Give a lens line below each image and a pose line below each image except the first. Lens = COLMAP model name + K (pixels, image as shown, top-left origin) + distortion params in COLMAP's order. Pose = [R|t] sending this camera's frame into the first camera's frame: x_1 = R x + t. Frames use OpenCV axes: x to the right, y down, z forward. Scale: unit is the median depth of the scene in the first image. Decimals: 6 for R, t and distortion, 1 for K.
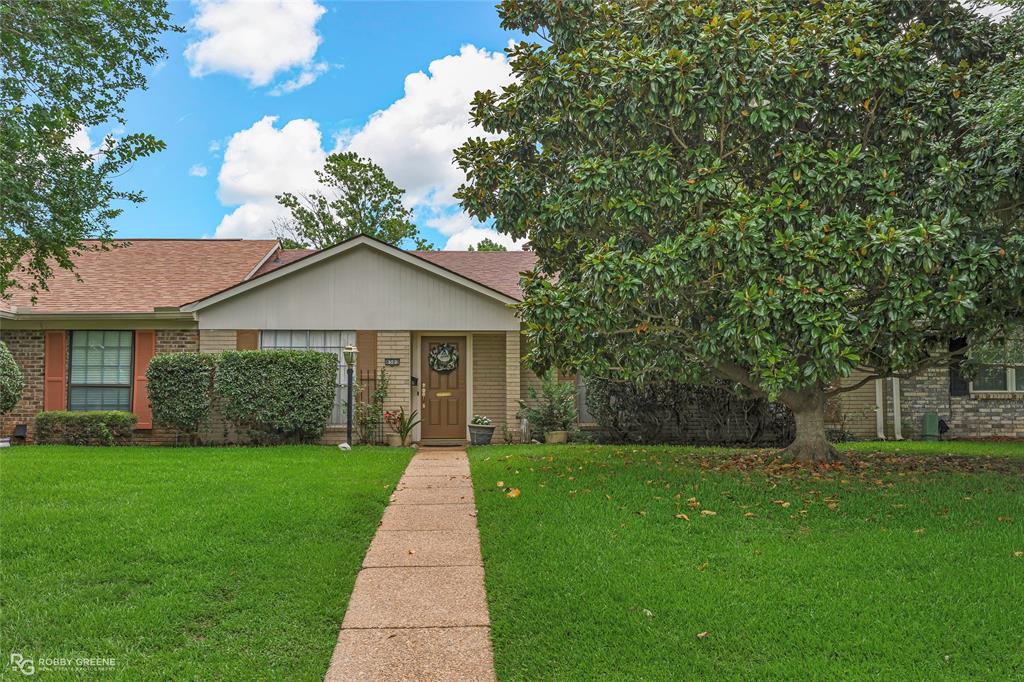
lens RADIAL K [[844.6, 0, 512.0], [0, 844.6, 341.0], [0, 0, 1]] dist [0.001777, 0.000071]
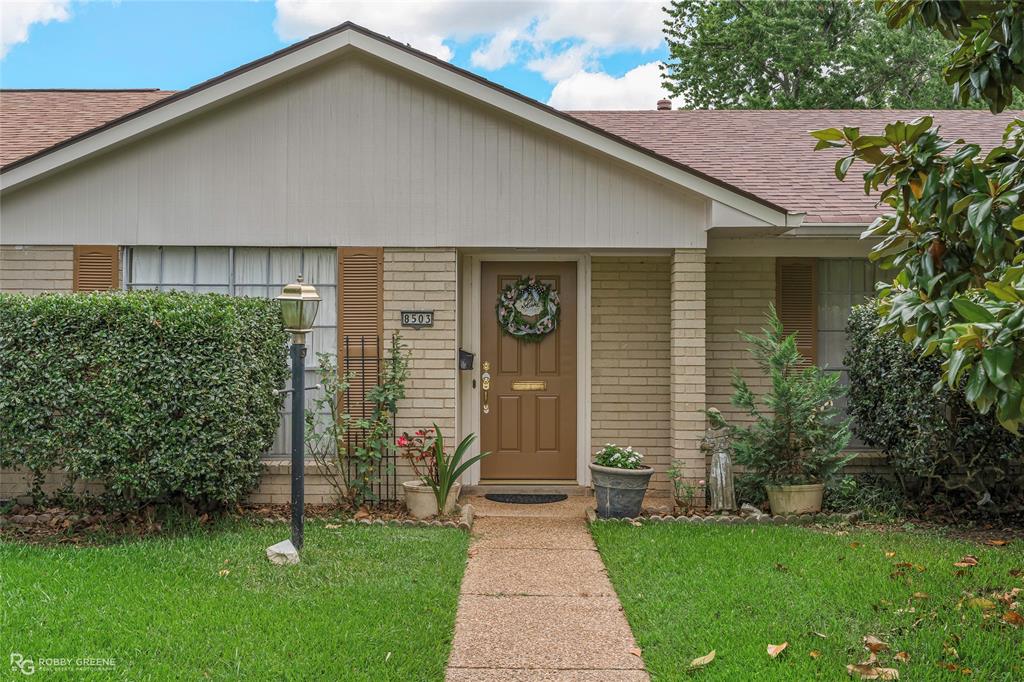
lens RADIAL K [[1039.7, 0, 512.0], [0, 1039.7, 341.0], [0, 0, 1]] dist [-0.007565, 0.001723]
pose [[0.997513, 0.006120, -0.070214, -0.053244], [-0.001606, 0.997938, 0.064168, 0.001281], [0.070462, -0.063896, 0.995466, 0.456273]]
